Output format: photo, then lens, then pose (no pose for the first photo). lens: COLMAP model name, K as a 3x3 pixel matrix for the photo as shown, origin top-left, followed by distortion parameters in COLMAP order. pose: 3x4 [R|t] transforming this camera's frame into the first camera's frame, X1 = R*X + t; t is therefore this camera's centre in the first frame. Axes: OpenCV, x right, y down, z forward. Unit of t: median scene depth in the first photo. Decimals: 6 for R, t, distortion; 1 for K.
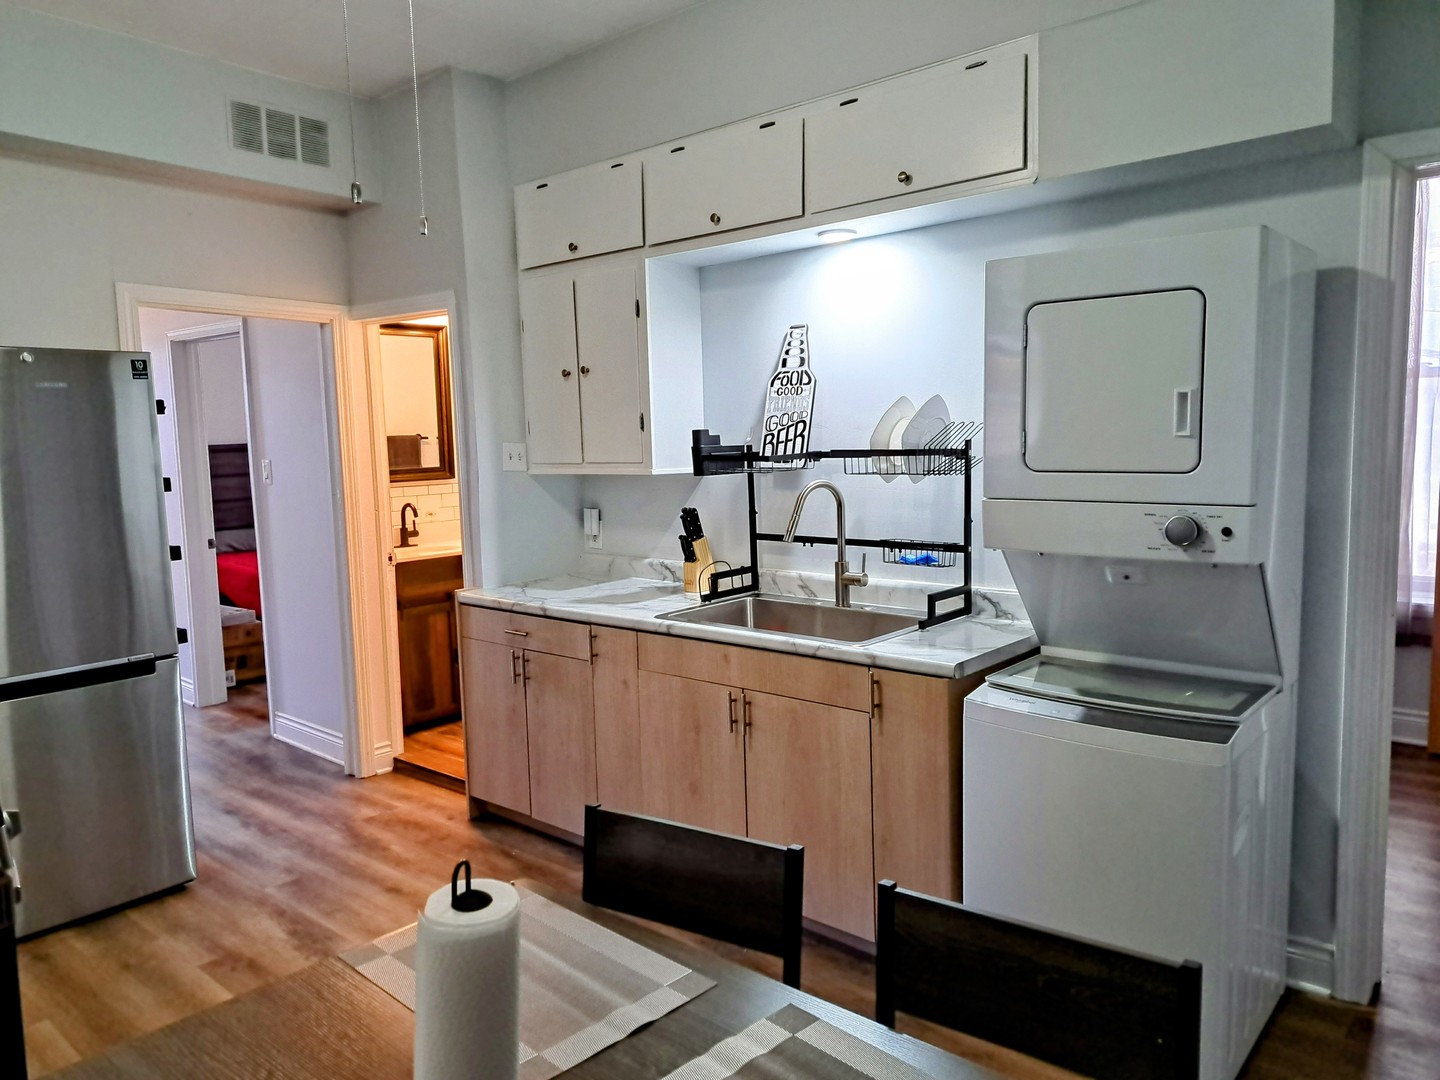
lens RADIAL K [[1035.7, 0, 718.6], [0, 1035.7, 545.6], [0, 0, 1]] dist [0.074611, -0.071324]
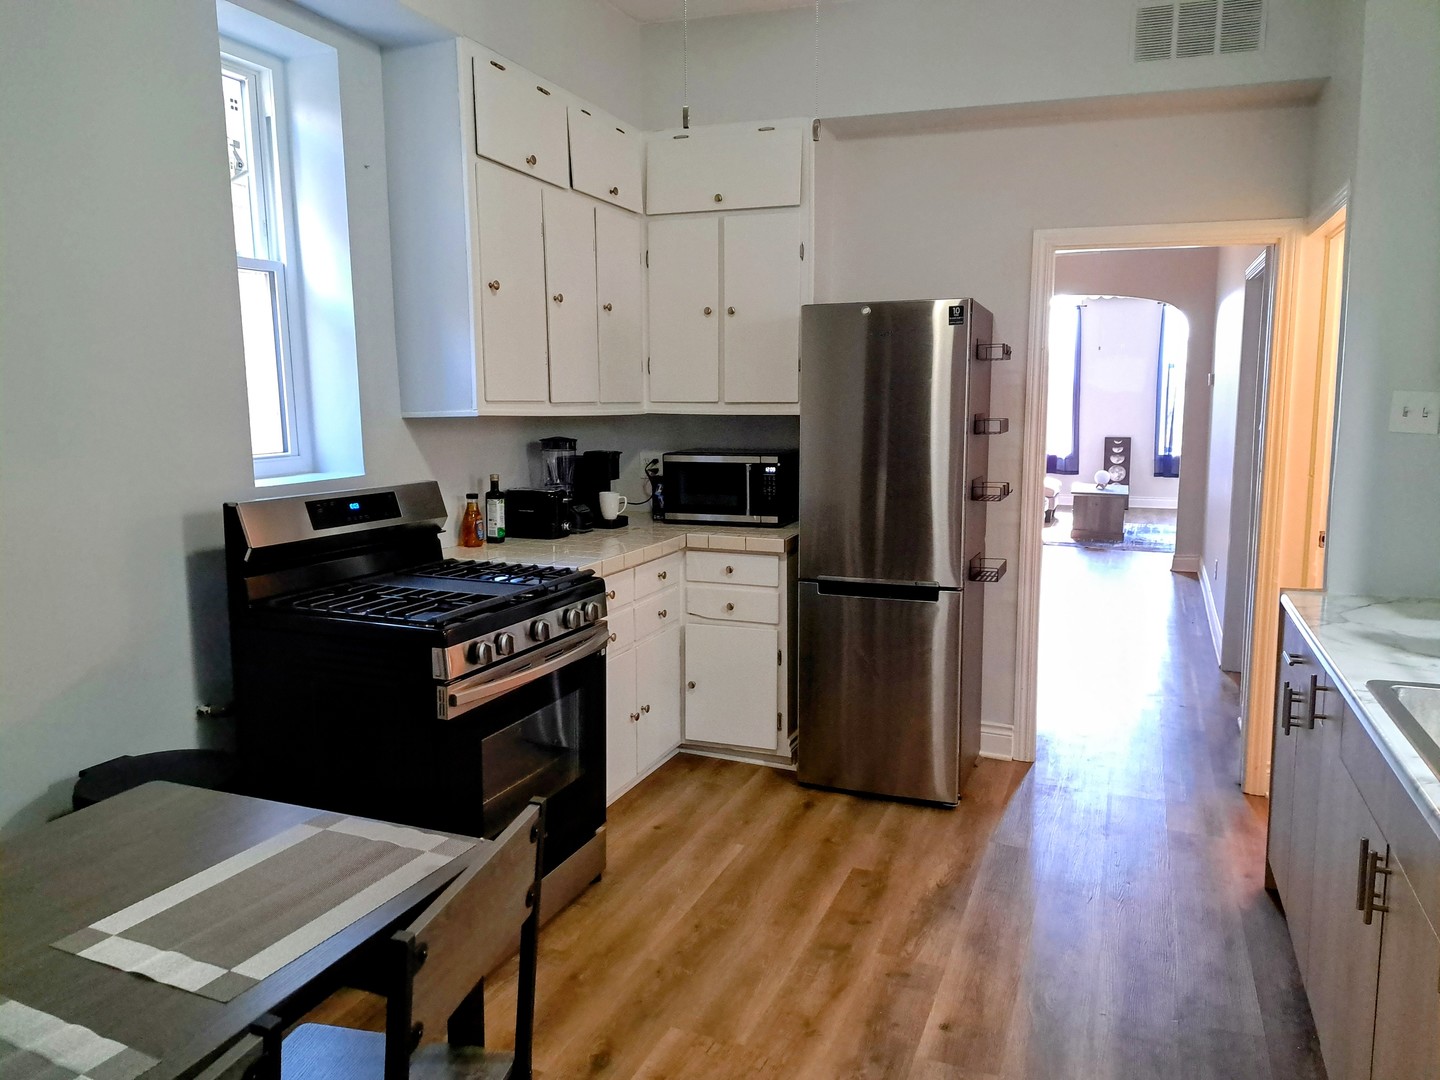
lens RADIAL K [[1035.7, 0, 719.5], [0, 1035.7, 531.0], [0, 0, 1]] dist [0.074611, -0.071324]
pose [[0.345556, 0.148113, -0.926636, 0.344412], [-0.106592, 0.987270, 0.118055, -0.049586], [0.932325, 0.057977, 0.356945, 0.390181]]
